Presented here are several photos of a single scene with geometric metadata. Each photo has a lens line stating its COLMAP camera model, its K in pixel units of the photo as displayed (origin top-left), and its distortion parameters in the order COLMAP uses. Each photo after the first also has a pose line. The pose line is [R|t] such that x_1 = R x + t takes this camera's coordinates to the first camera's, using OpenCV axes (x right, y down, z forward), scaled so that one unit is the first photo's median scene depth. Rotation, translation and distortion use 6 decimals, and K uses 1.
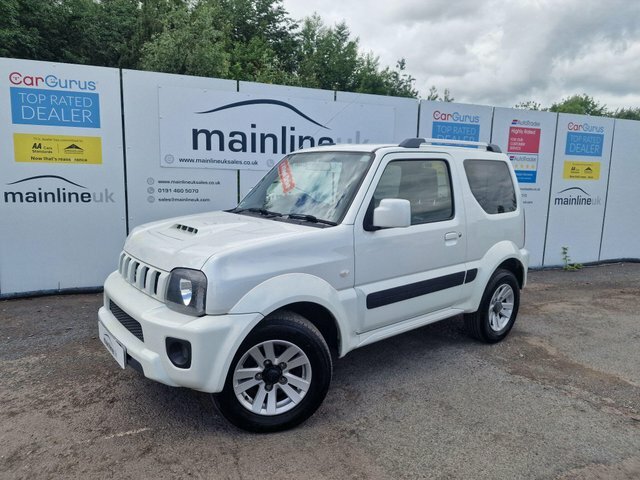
lens RADIAL K [[429.7, 0, 319.3], [0, 429.7, 236.2], [0, 0, 1]] dist [0.064905, -0.057119]
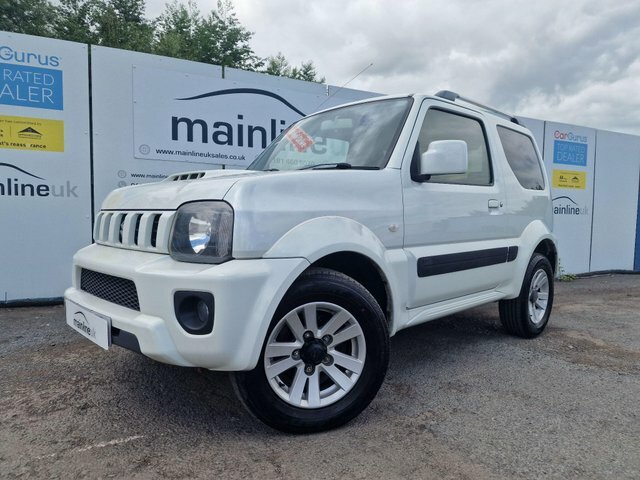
lens RADIAL K [[429.7, 0, 320.3], [0, 429.7, 244.7], [0, 0, 1]] dist [0.064905, -0.057119]
pose [[0.995797, -0.015206, 0.090315, -0.082766], [0.022454, 0.996559, -0.079782, 0.099562], [-0.088791, 0.081475, 0.992712, 0.126854]]
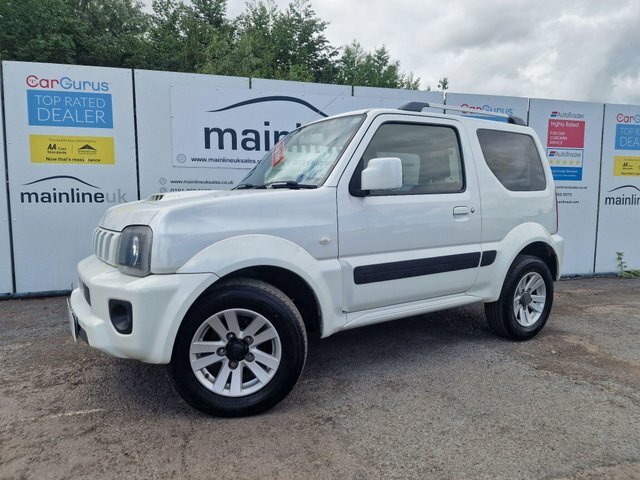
lens RADIAL K [[429.7, 0, 324.0], [0, 429.7, 245.5], [0, 0, 1]] dist [0.064905, -0.057119]
pose [[0.994560, -0.015835, -0.102959, 0.081948], [0.010882, 0.998764, -0.048490, 0.077579], [0.103600, 0.047106, 0.993503, 0.069942]]
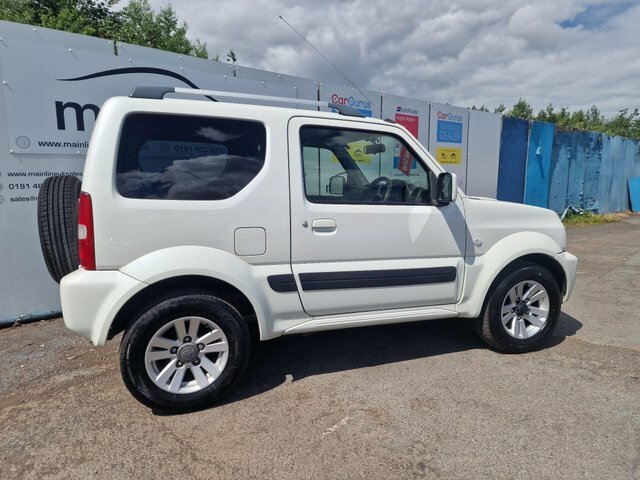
lens RADIAL K [[429.7, 0, 315.0], [0, 429.7, 235.9], [0, 0, 1]] dist [0.064905, -0.057119]
pose [[0.931298, -0.082285, 0.354841, -0.180661], [0.080668, 0.996553, 0.019377, 0.002224], [-0.355212, 0.010578, 0.934726, 0.166243]]
